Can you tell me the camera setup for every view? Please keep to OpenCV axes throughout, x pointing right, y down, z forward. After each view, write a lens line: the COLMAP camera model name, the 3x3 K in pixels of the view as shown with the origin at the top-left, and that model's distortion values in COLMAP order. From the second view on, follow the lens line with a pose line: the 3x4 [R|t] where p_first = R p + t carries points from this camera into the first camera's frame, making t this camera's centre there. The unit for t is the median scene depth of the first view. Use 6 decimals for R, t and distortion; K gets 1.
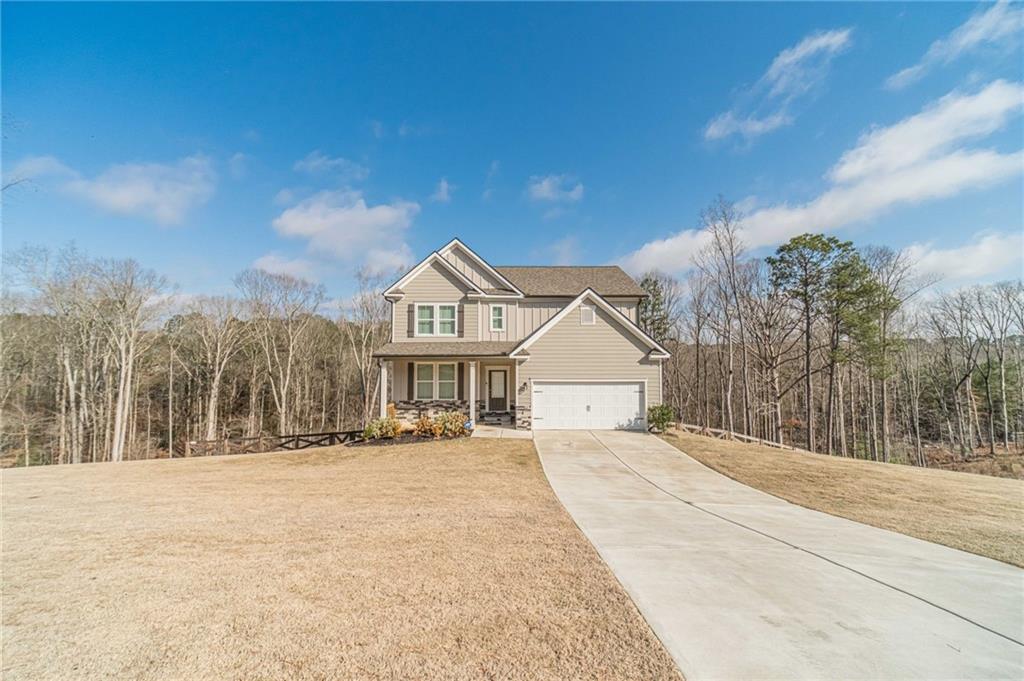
lens RADIAL K [[397.6, 0, 514.9], [0, 397.6, 297.3], [0, 0, 1]] dist [0.000830, -0.000032]
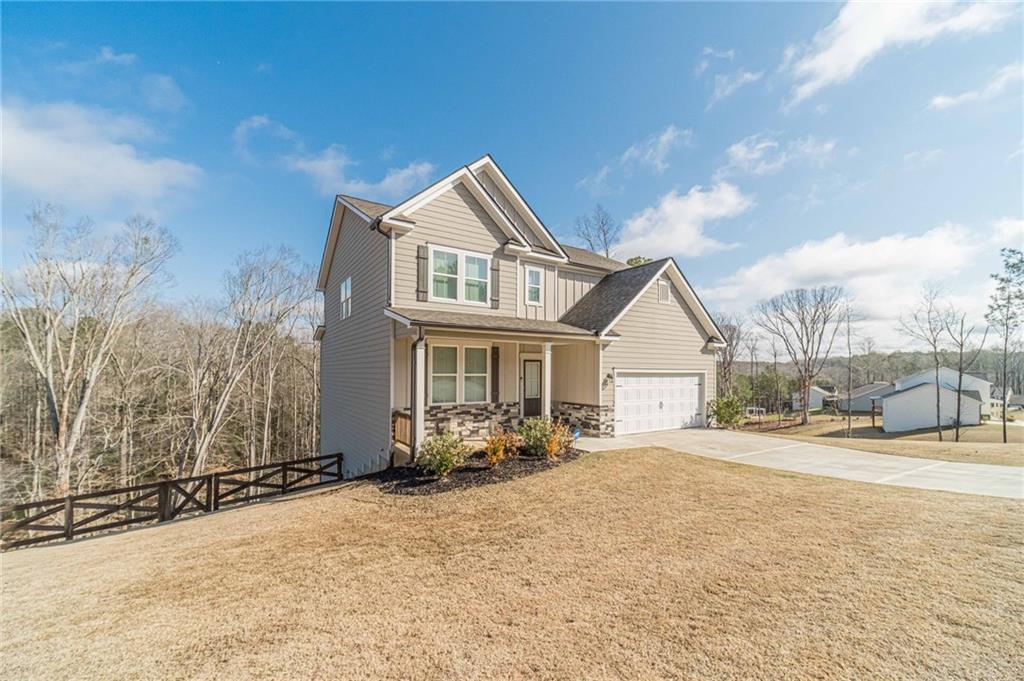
lens RADIAL K [[416.5, 0, 517.8], [0, 416.5, 336.0], [0, 0, 1]] dist [0.001958, 0.000151]
pose [[0.839241, 0.050787, 0.541383, -0.474495], [-0.088399, 0.995127, 0.043683, 0.111958], [-0.536526, -0.084519, 0.839641, 0.399694]]
